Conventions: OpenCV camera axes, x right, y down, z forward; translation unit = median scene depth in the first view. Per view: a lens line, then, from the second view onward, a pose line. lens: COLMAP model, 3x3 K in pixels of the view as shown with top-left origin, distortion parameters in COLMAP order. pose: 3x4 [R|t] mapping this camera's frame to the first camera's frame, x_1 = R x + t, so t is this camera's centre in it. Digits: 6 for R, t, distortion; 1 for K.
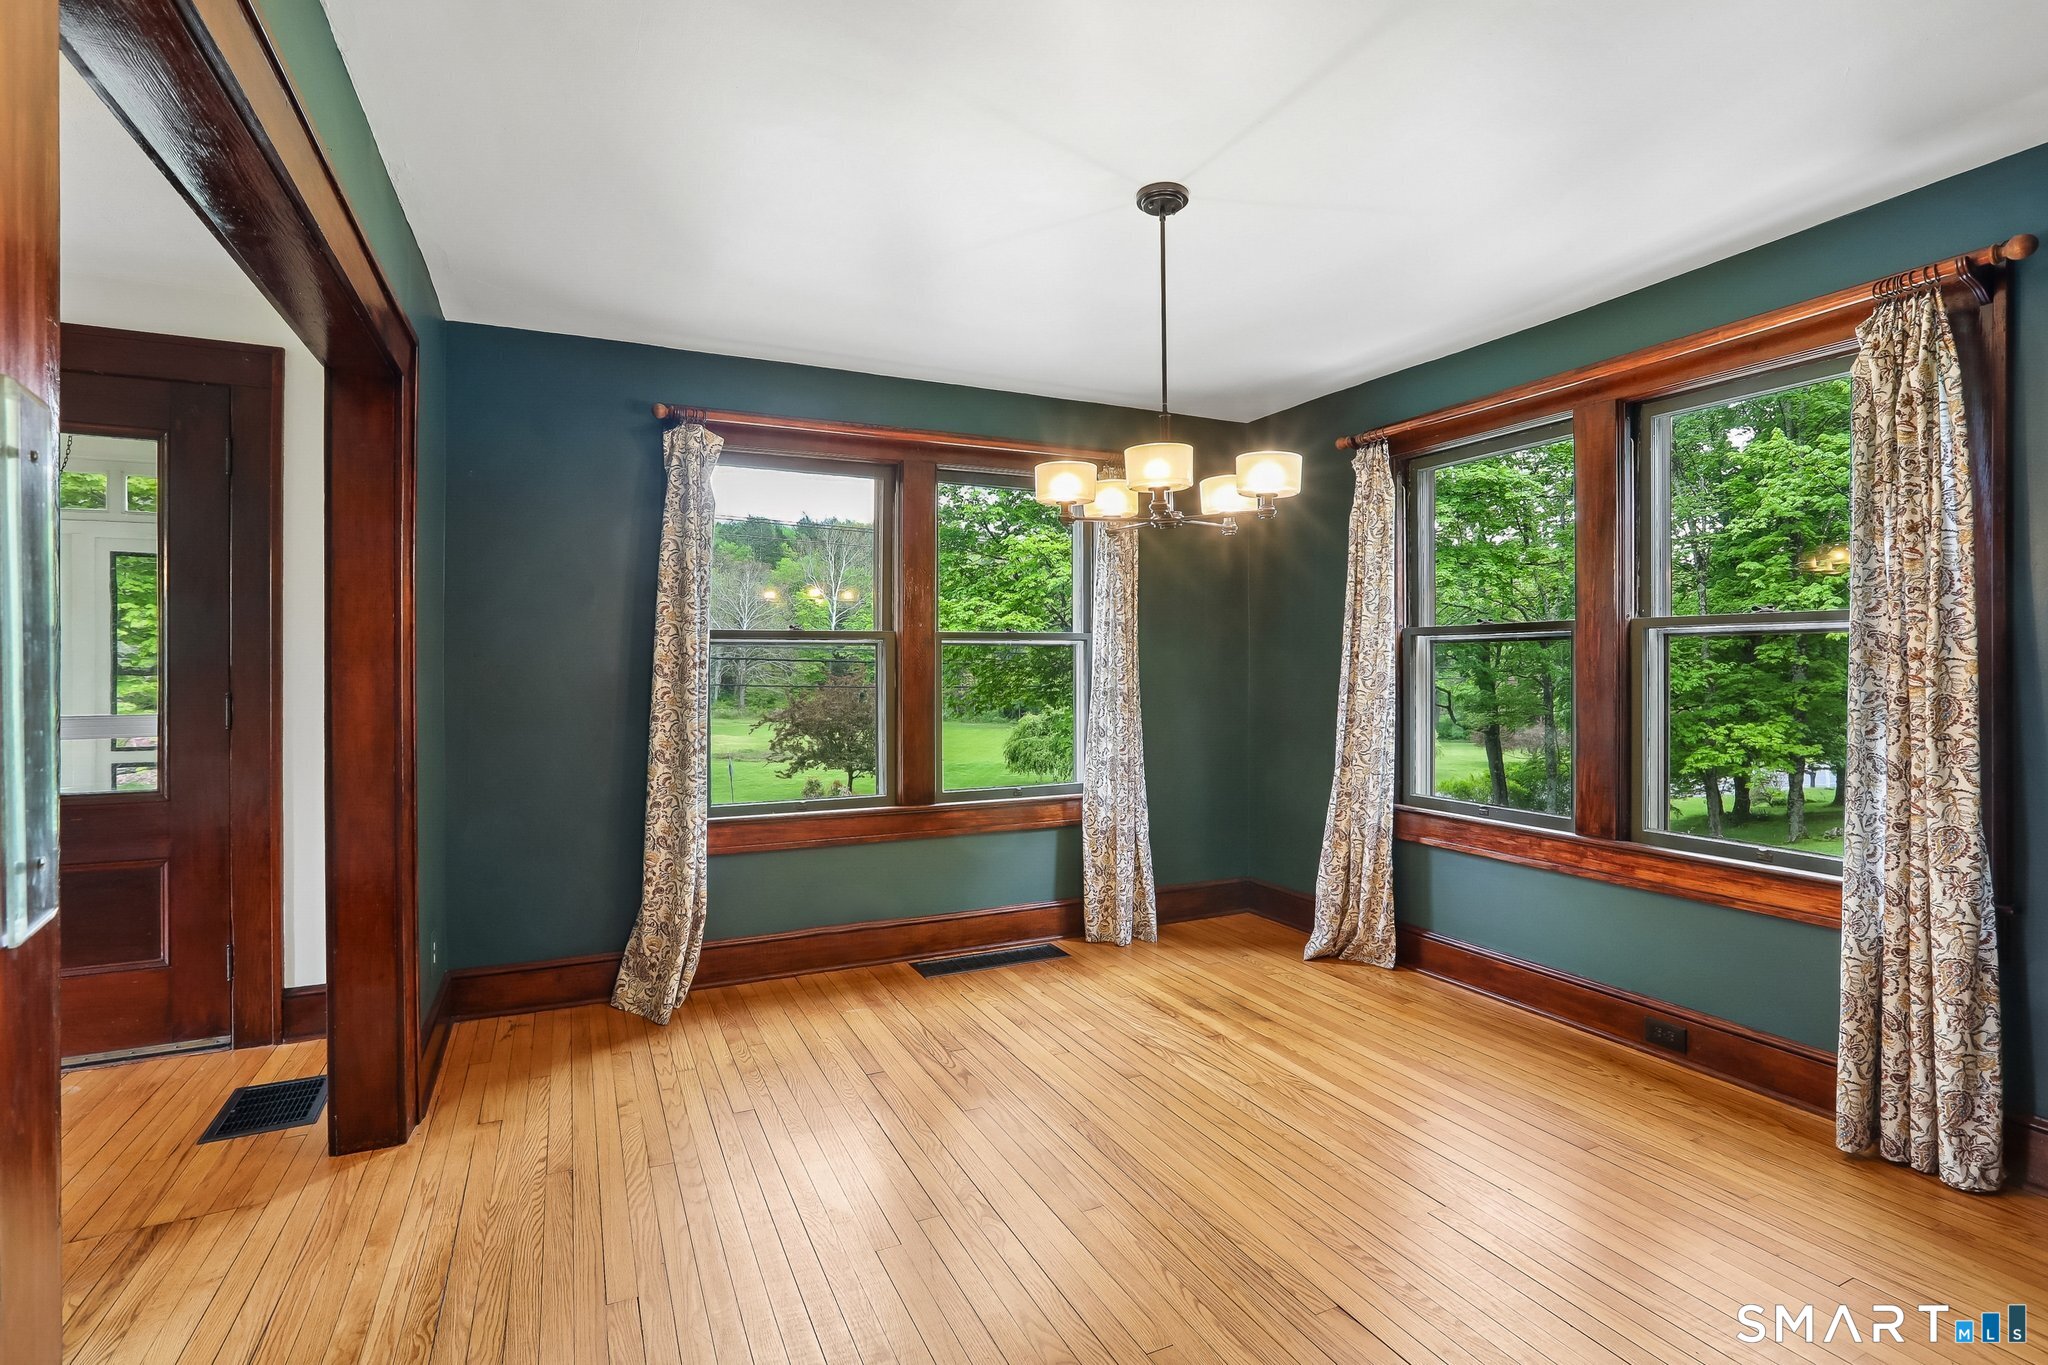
lens RADIAL K [[954.4, 0, 1041.6], [0, 954.4, 667.3], [0, 0, 1]] dist [-0.037273, 0.013811]
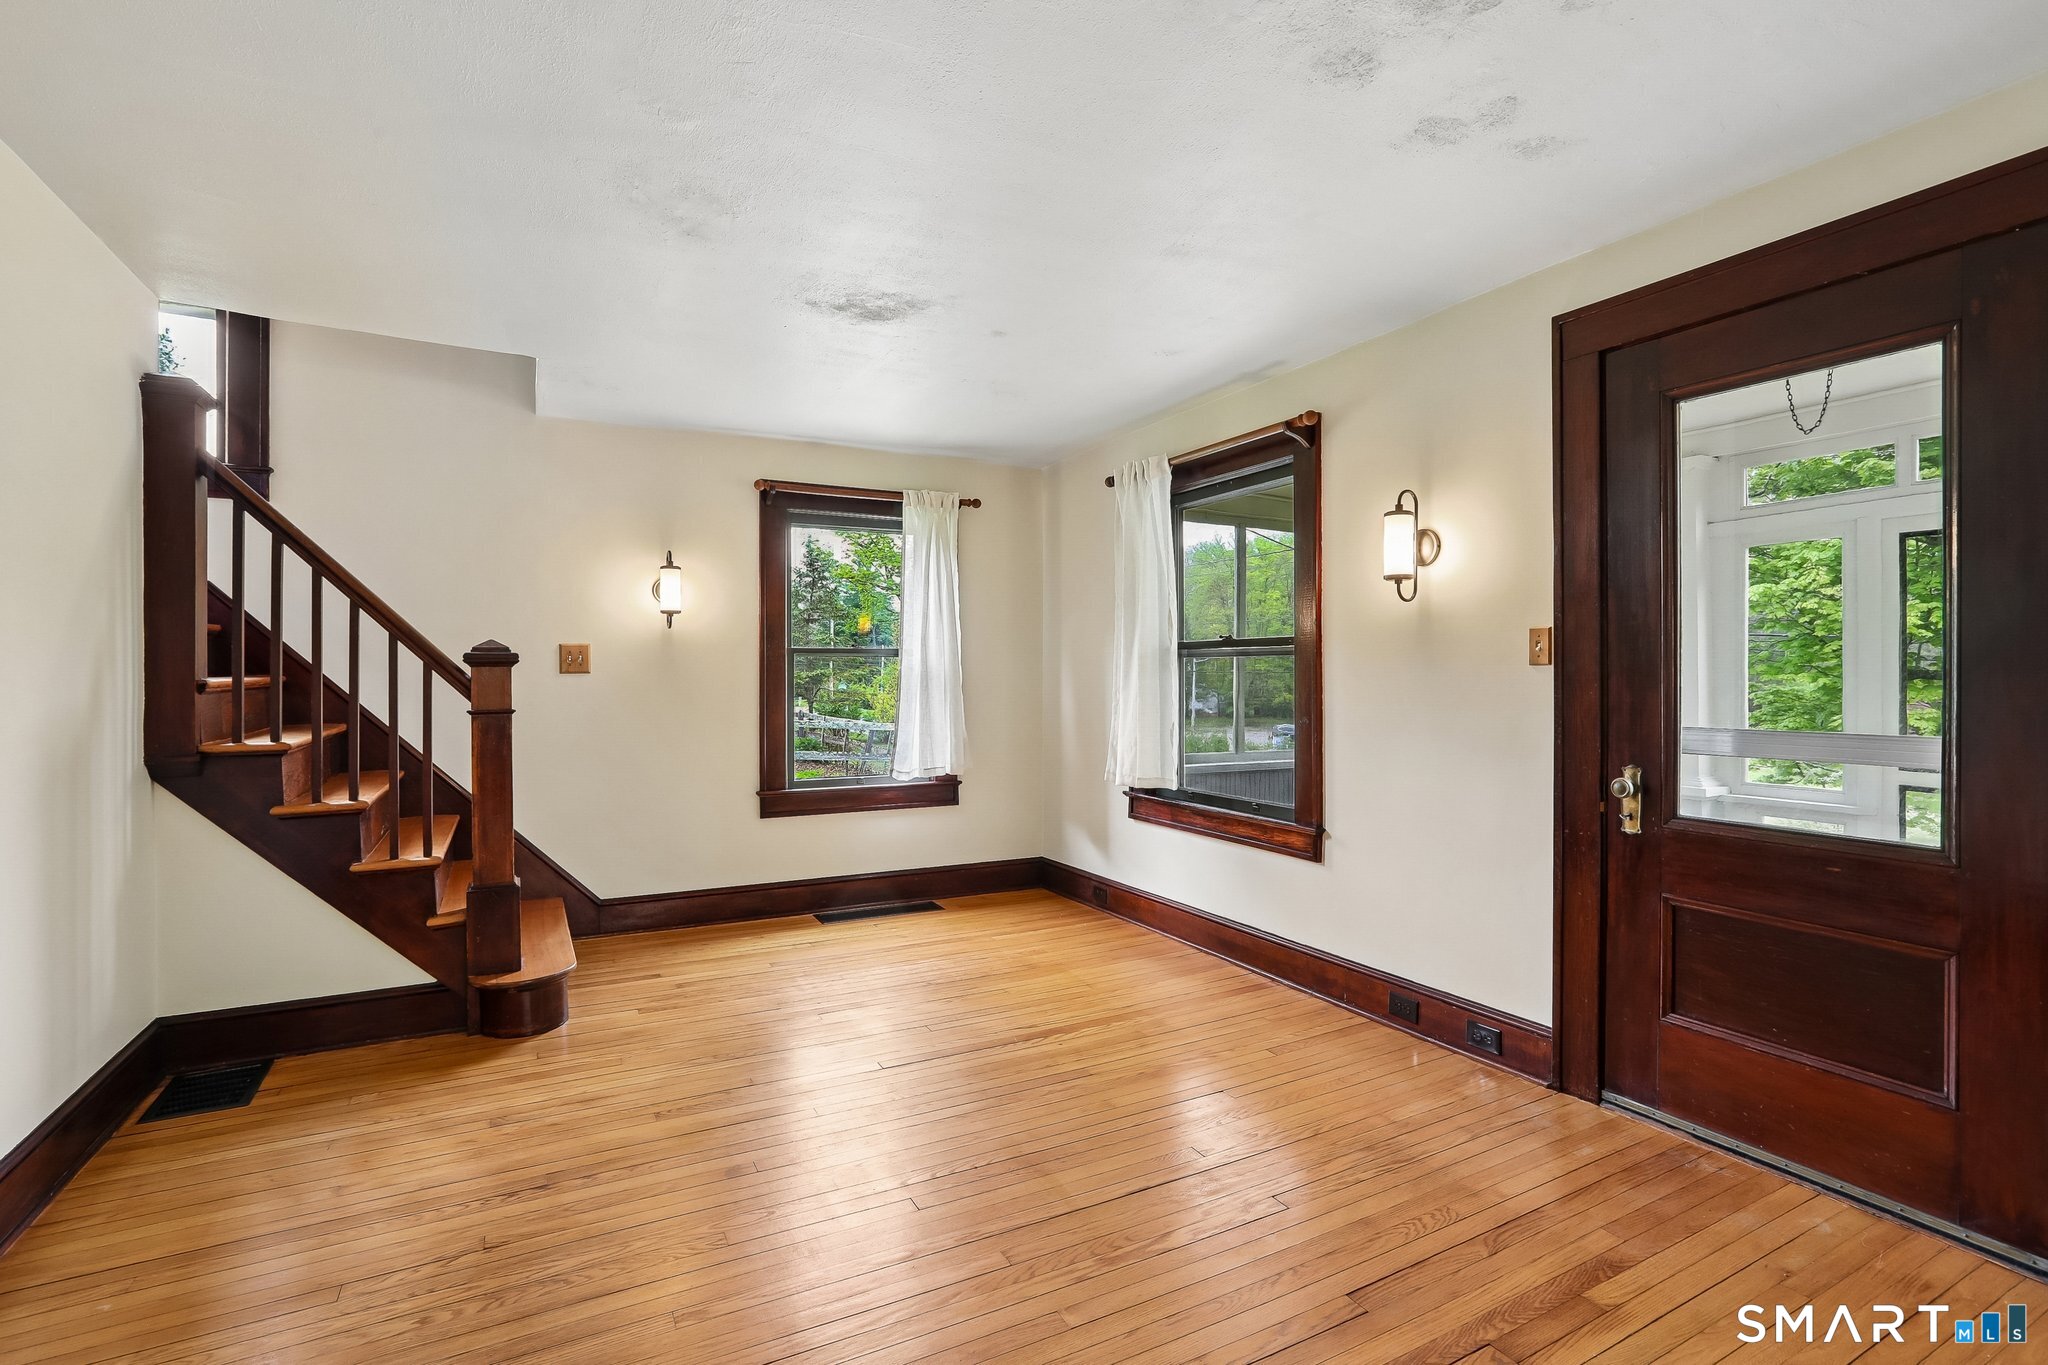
lens RADIAL K [[954.4, 0, 1025.9], [0, 954.4, 679.2], [0, 0, 1]] dist [-0.037273, 0.013811]
pose [[0.036230, 0.005404, -0.999329, -0.236184], [0.002209, 0.999983, 0.005488, -0.000485], [0.999341, -0.002406, 0.036218, 0.247754]]
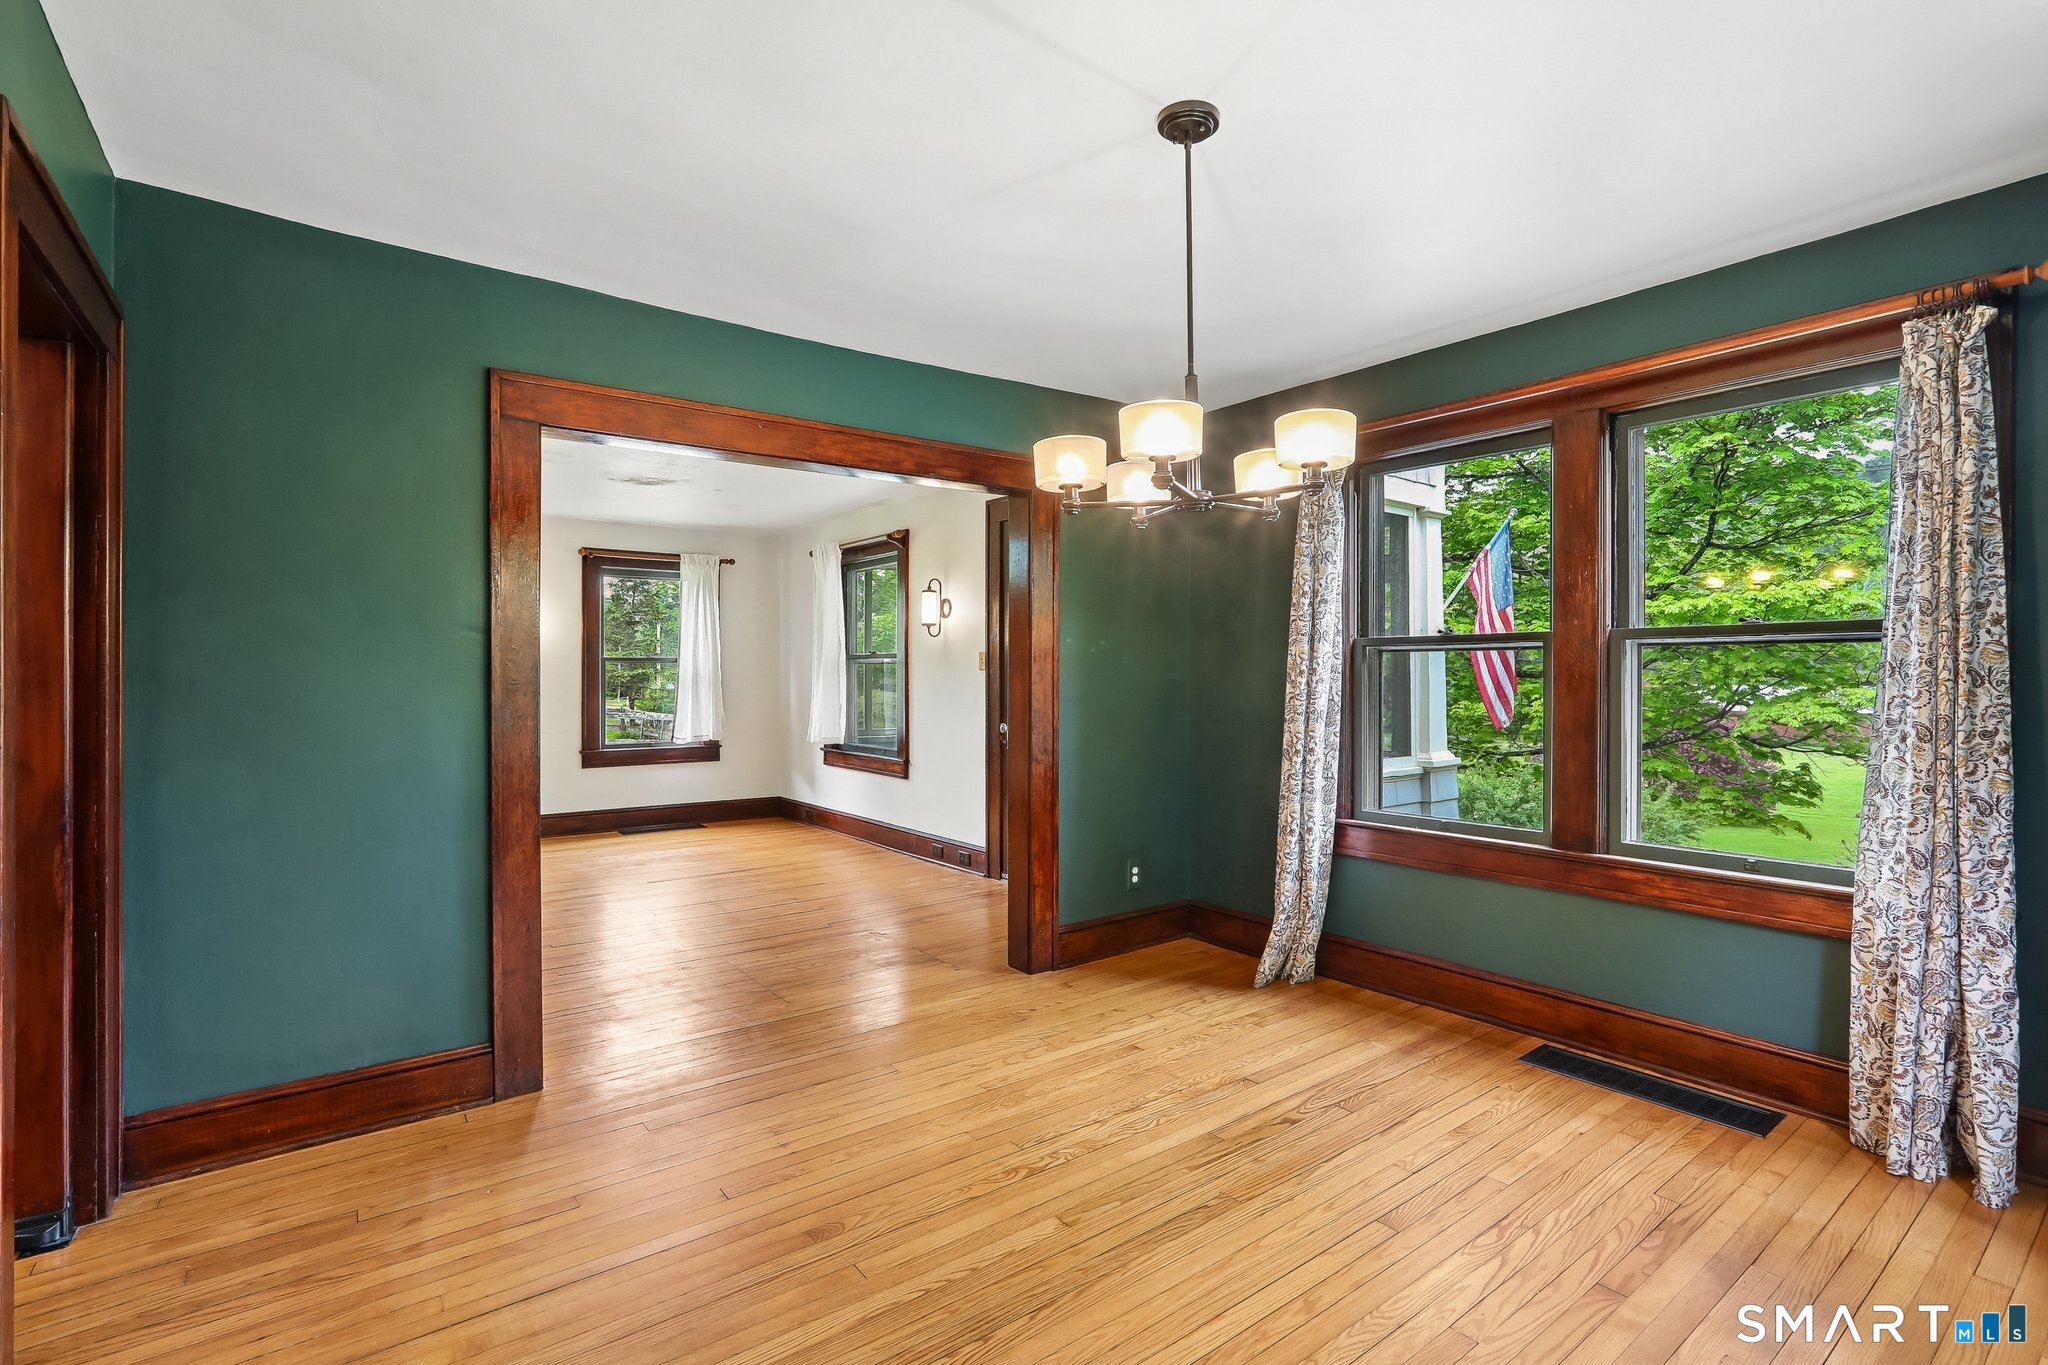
lens RADIAL K [[954.4, 0, 1029.4], [0, 954.4, 677.8], [0, 0, 1]] dist [-0.037273, 0.013811]
pose [[0.197092, 0.007276, -0.980358, 0.629524], [0.004157, 0.999957, 0.008257, -0.007946], [0.980376, -0.005703, 0.197054, 0.473564]]
